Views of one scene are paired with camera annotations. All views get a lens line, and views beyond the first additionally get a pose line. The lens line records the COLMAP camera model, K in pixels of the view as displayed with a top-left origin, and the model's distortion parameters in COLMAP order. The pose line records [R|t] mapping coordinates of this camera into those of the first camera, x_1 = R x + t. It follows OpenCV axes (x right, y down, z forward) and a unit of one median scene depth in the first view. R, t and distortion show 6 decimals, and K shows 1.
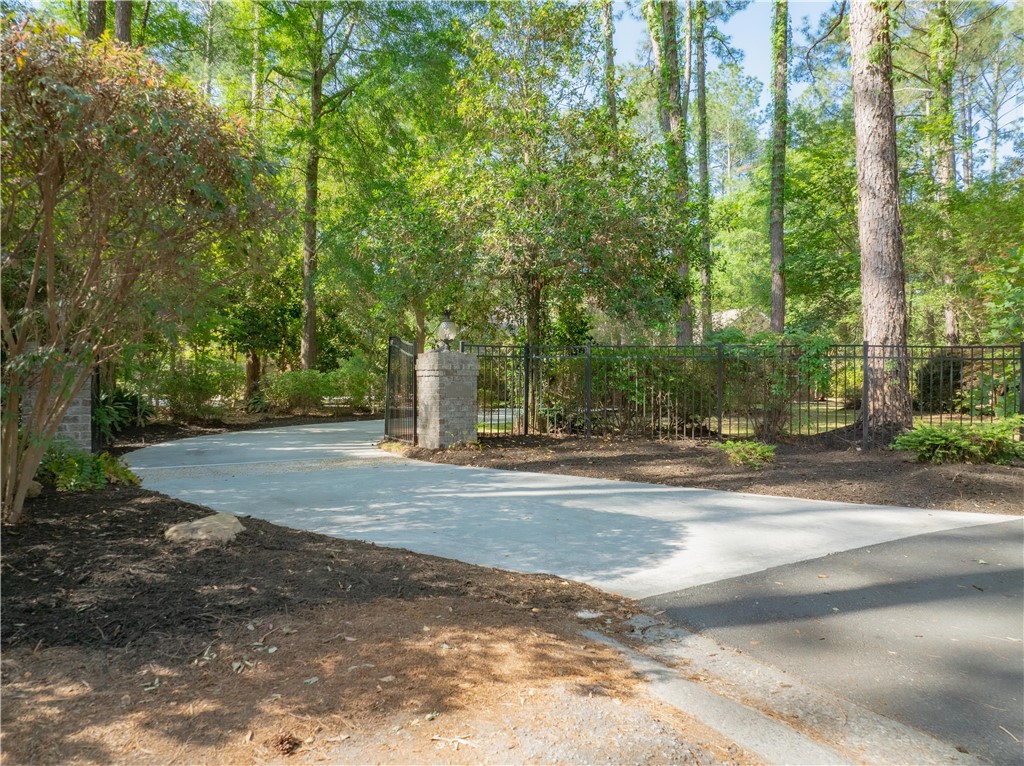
lens RADIAL K [[722.8, 0, 512.0], [0, 722.8, 383.0], [0, 0, 1]] dist [-0.035918, -0.001882]
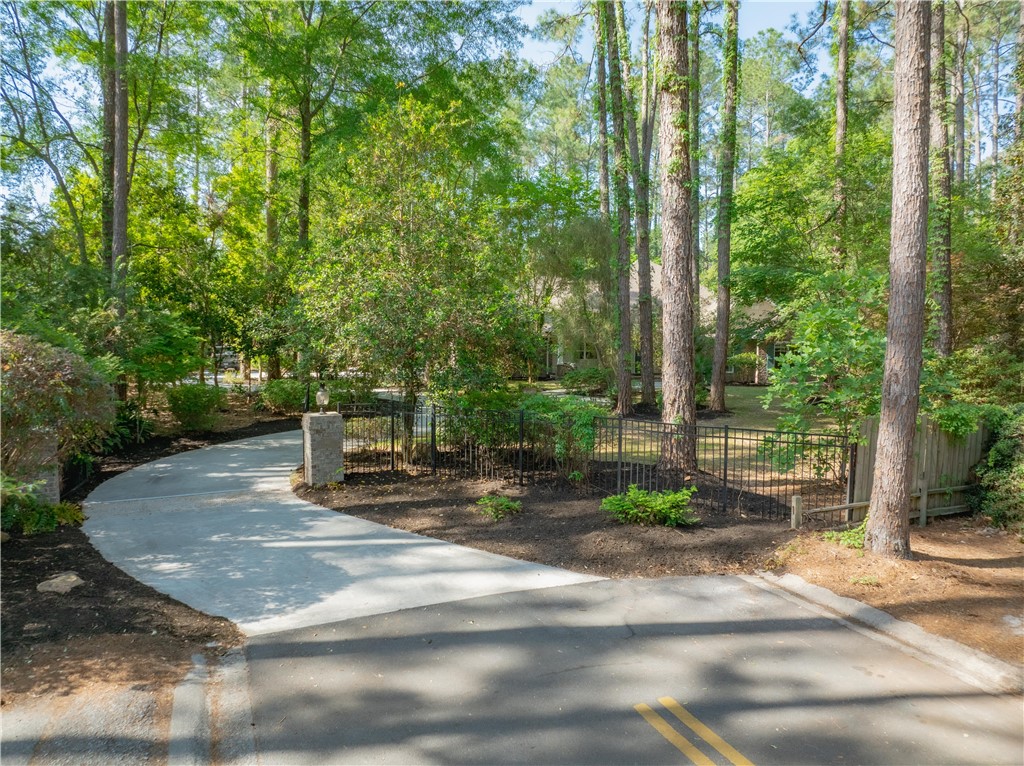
lens RADIAL K [[722.8, 0, 512.0], [0, 722.8, 383.0], [0, 0, 1]] dist [-0.035918, -0.001882]
pose [[0.993852, 0.011159, -0.110157, 0.377674], [-0.003046, 0.997287, 0.073545, -0.182990], [0.110679, -0.072758, 0.991189, -0.274368]]
